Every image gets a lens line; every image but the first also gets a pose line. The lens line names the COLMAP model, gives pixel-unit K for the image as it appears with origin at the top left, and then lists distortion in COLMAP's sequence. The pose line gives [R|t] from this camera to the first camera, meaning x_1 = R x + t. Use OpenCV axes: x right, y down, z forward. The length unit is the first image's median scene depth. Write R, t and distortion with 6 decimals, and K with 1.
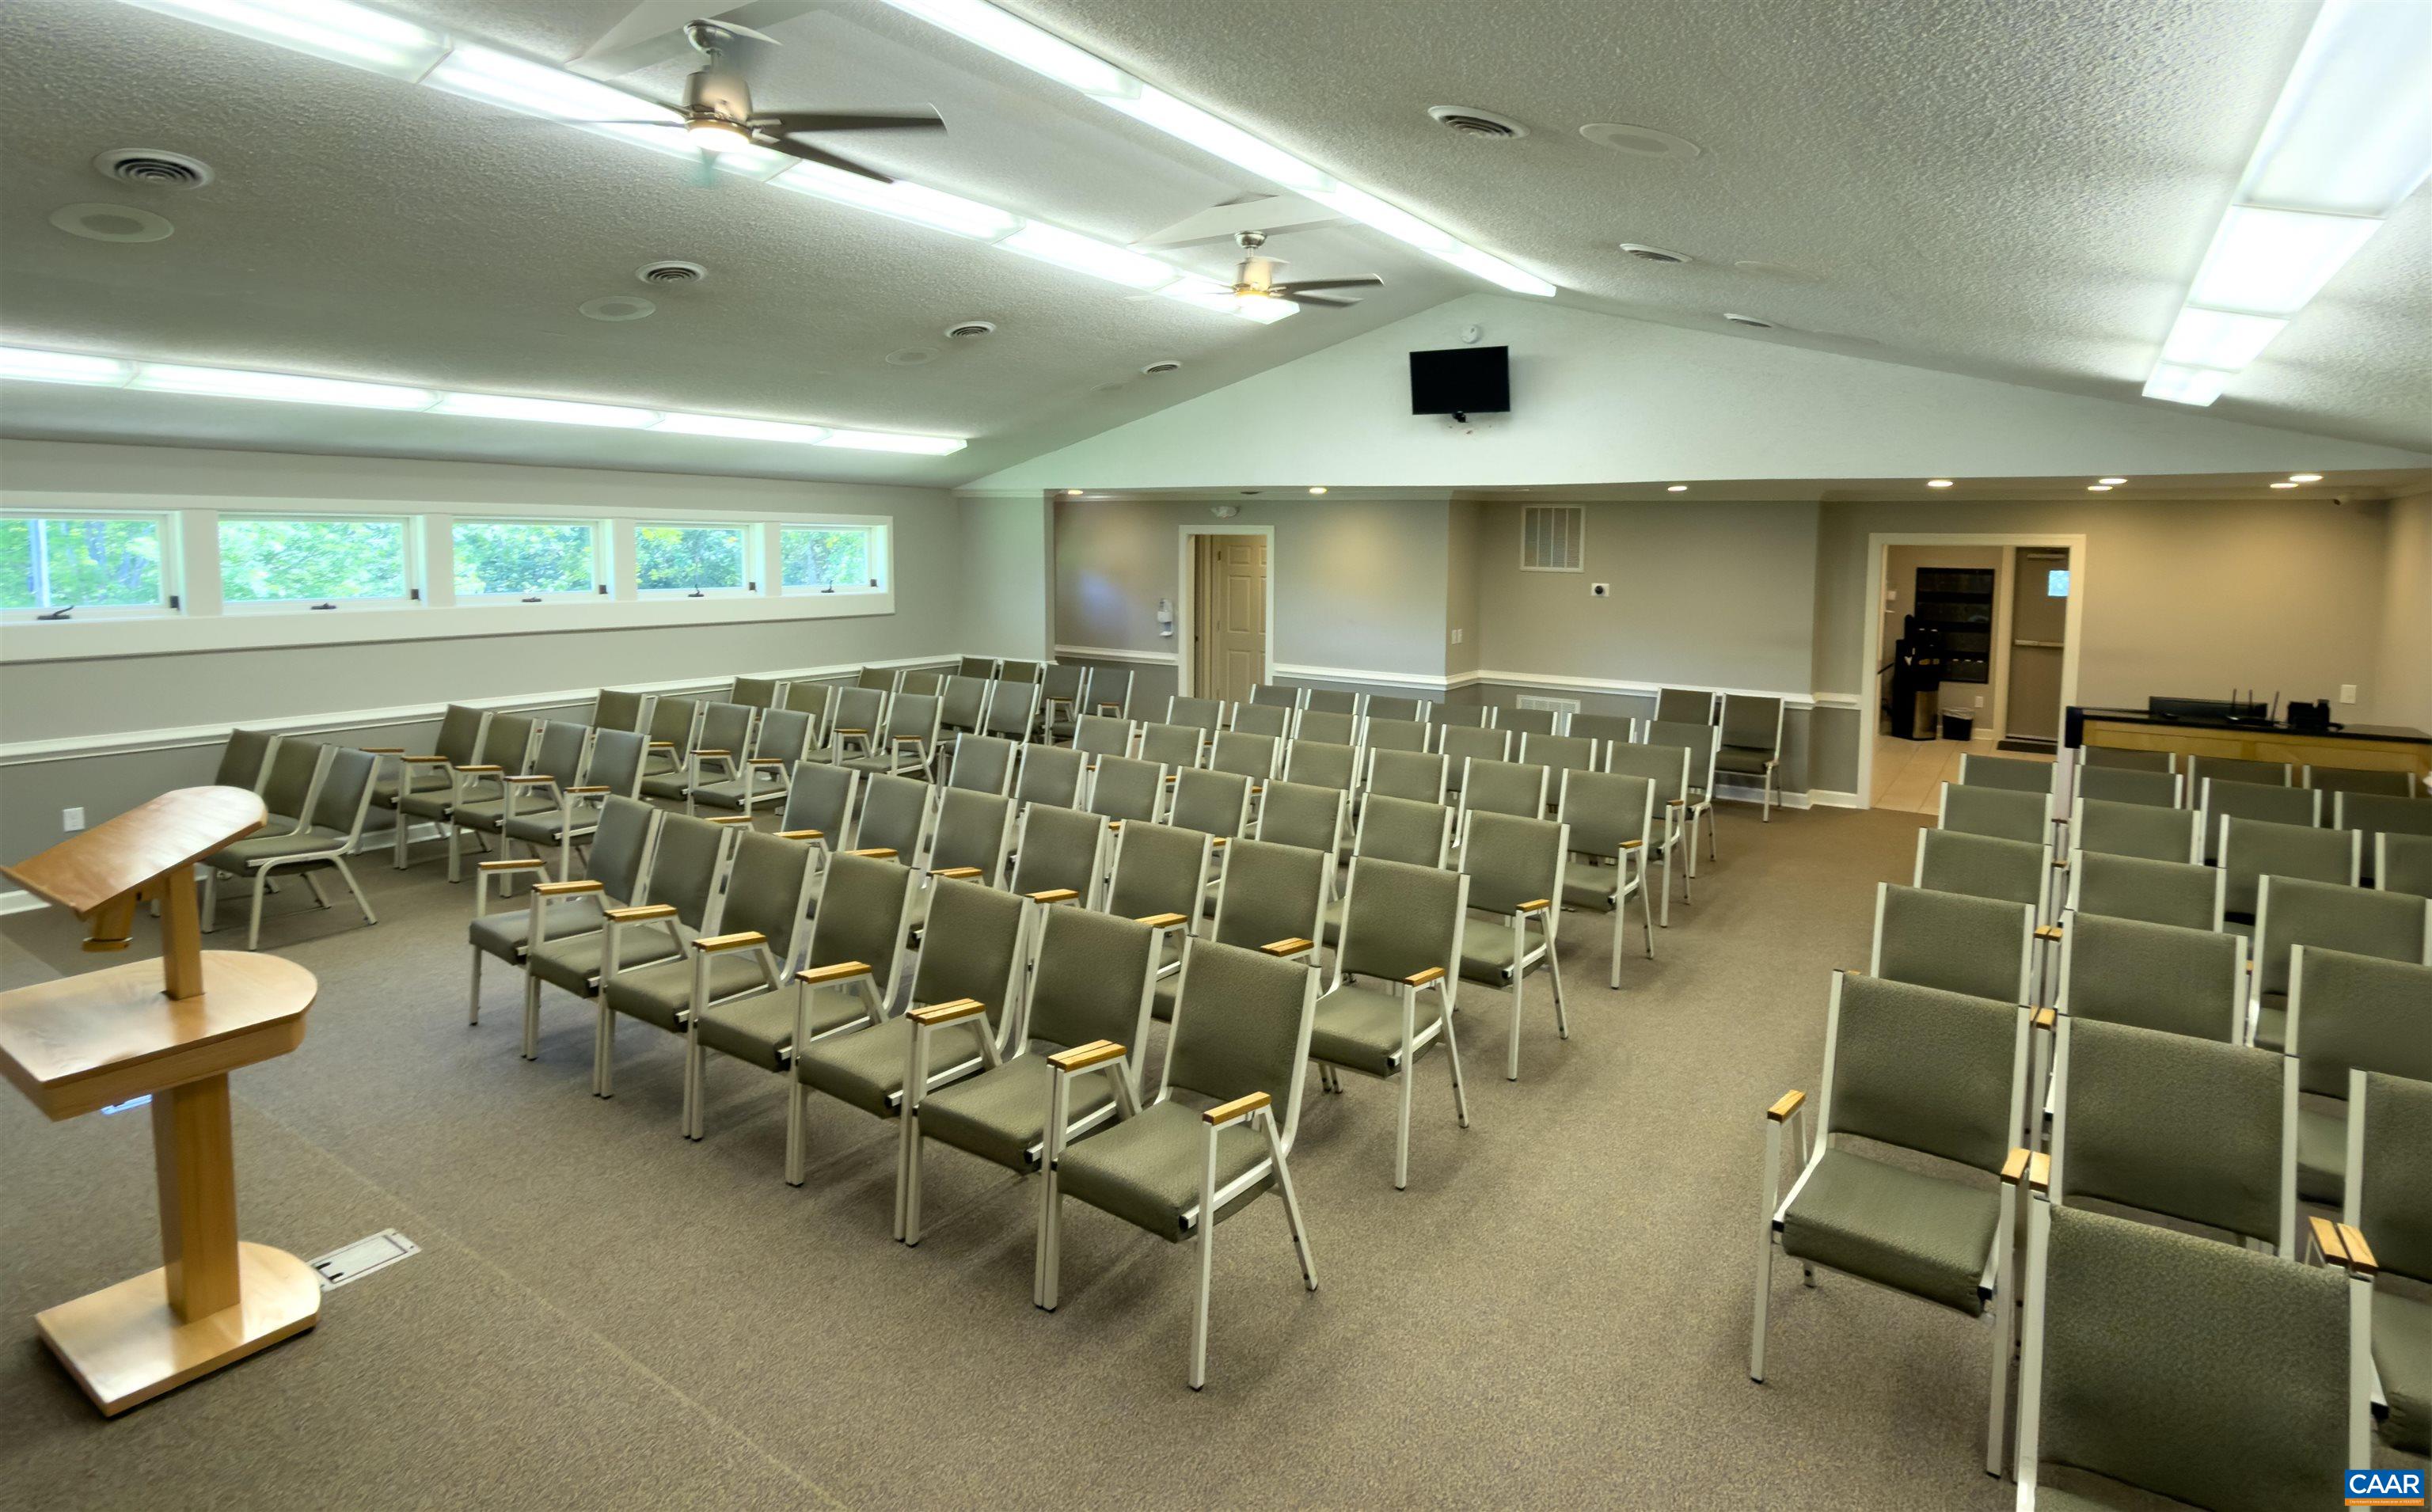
lens RADIAL K [[1219.8, 0, 1294.4], [0, 1219.8, 636.9], [0, 0, 1]] dist [0.002061, 0.000268]
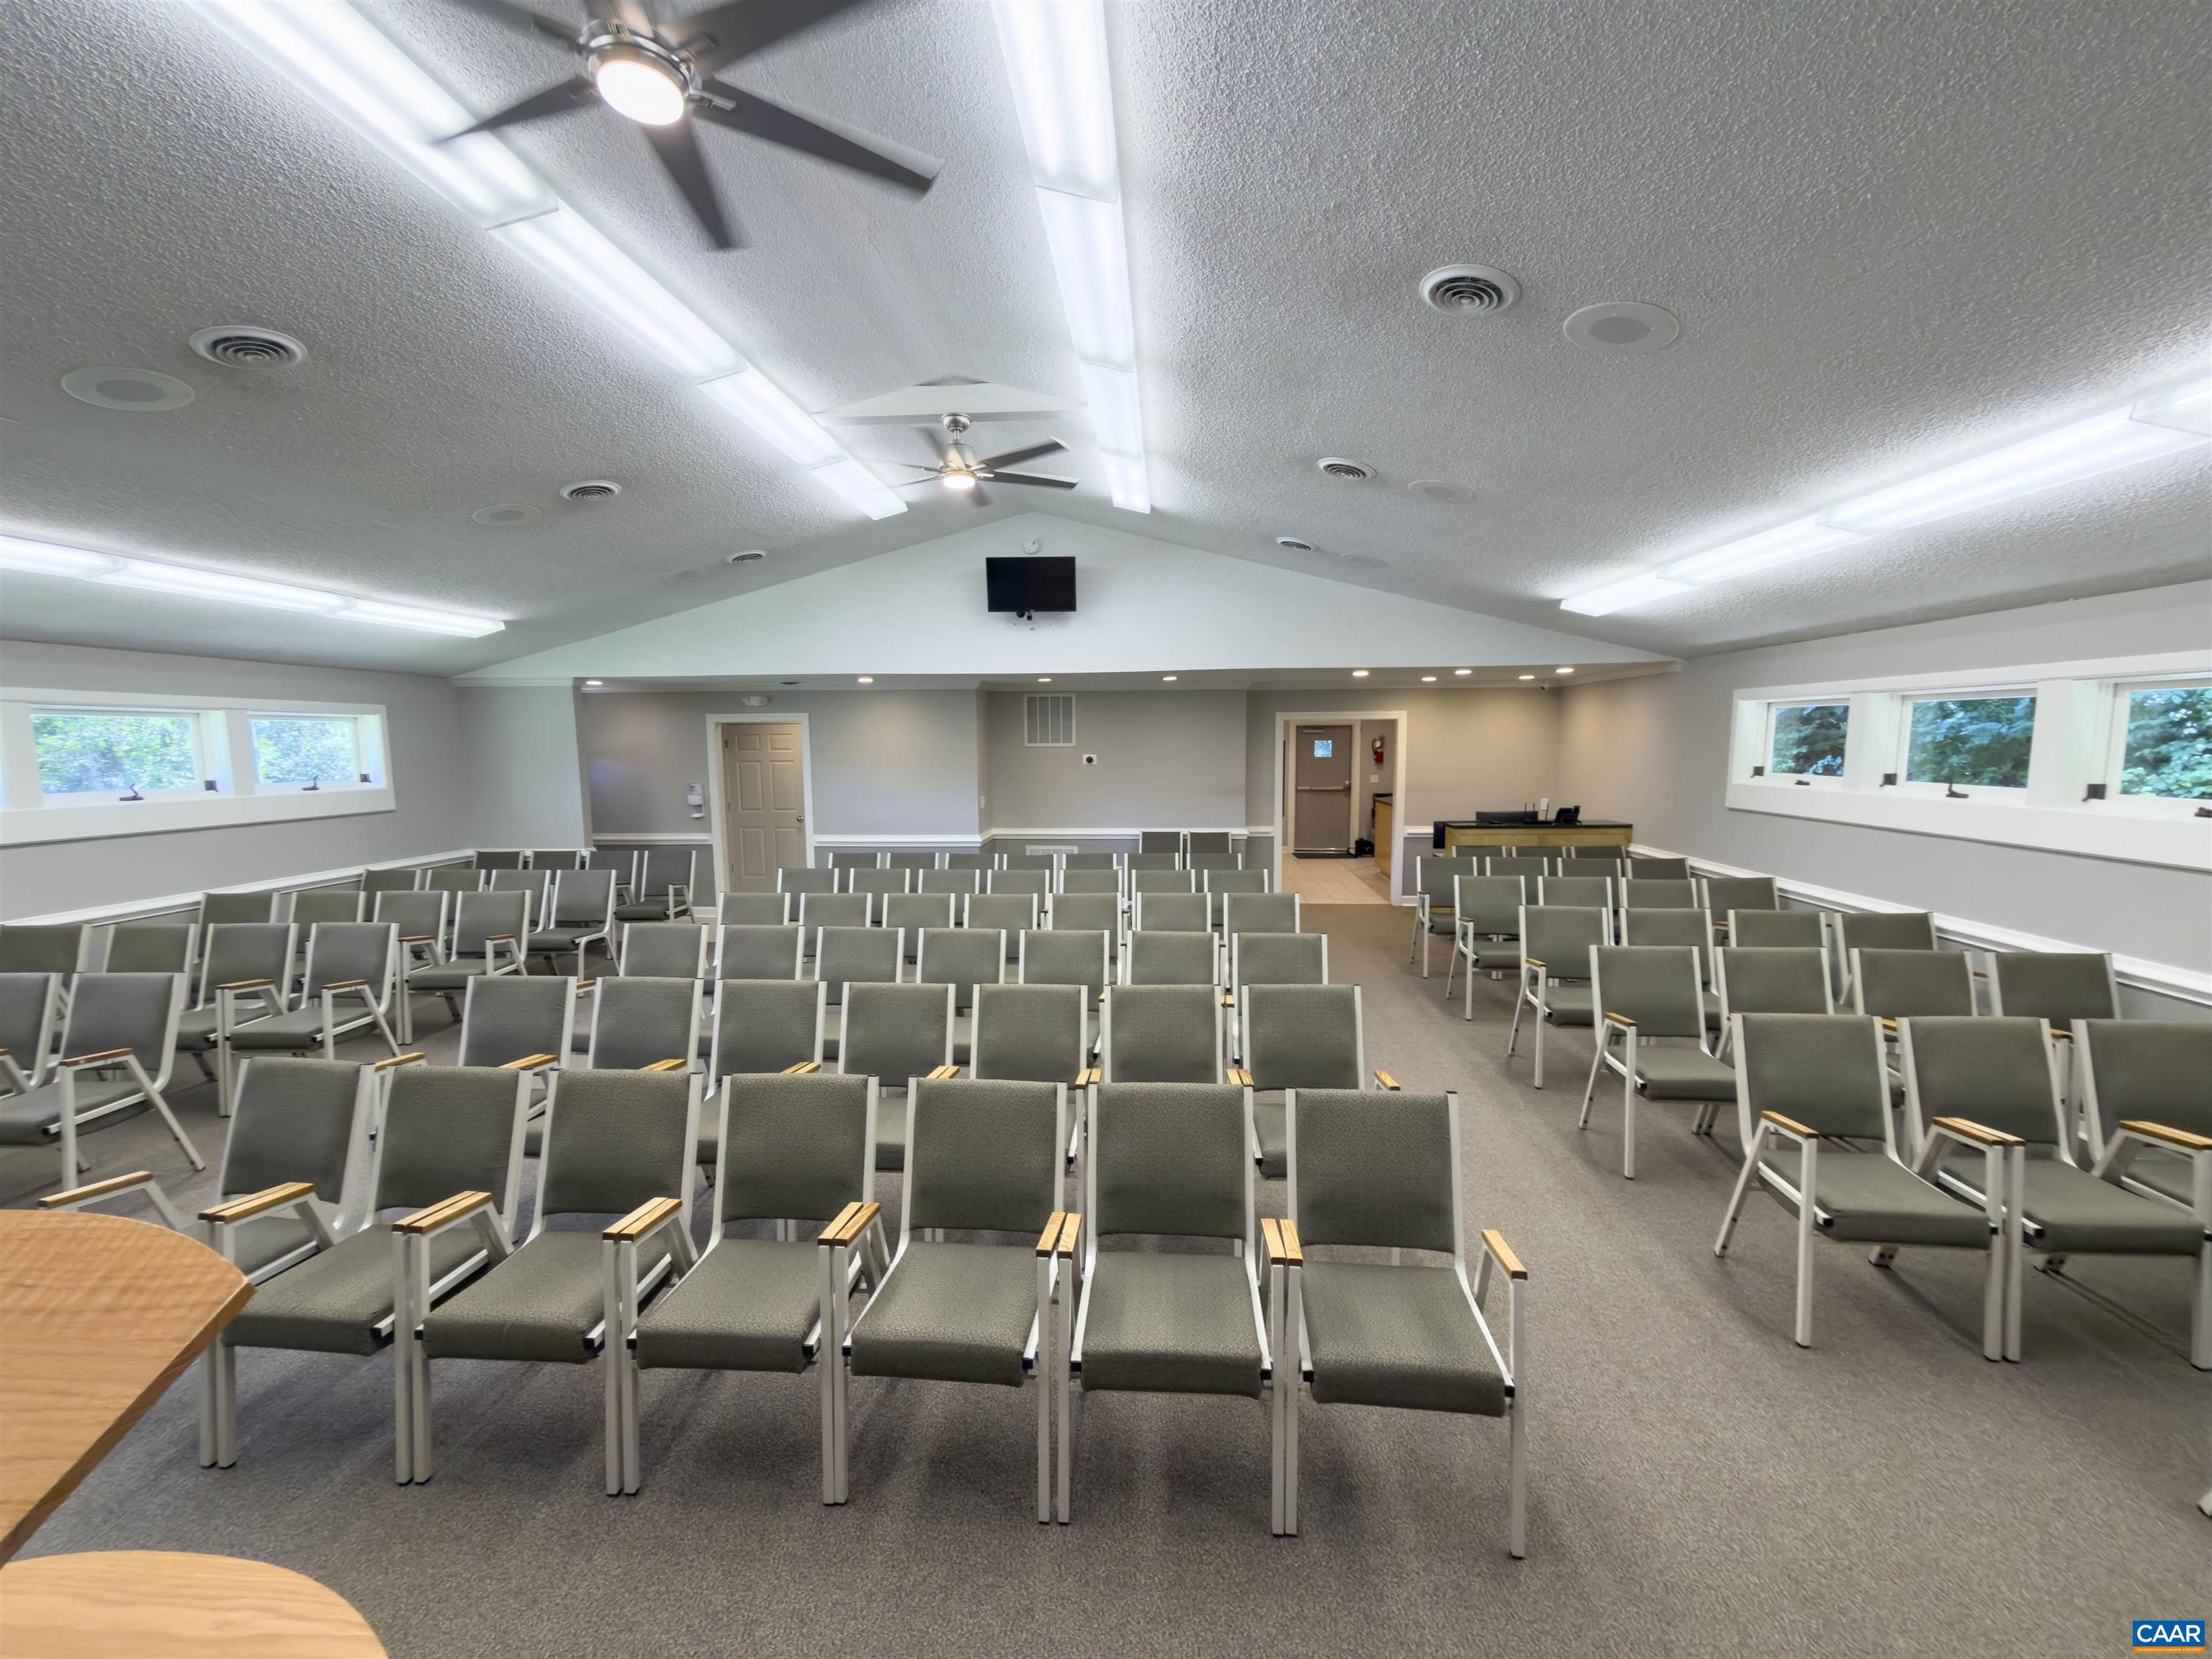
lens RADIAL K [[893.0, 0, 1108.1], [0, 893.0, 835.7], [0, 0, 1]] dist [0.000802, -0.000084]
pose [[0.879765, -0.070638, 0.470132, -0.195782], [0.057045, 0.997440, 0.043118, 0.002378], [-0.471975, -0.011115, 0.881542, 0.162132]]
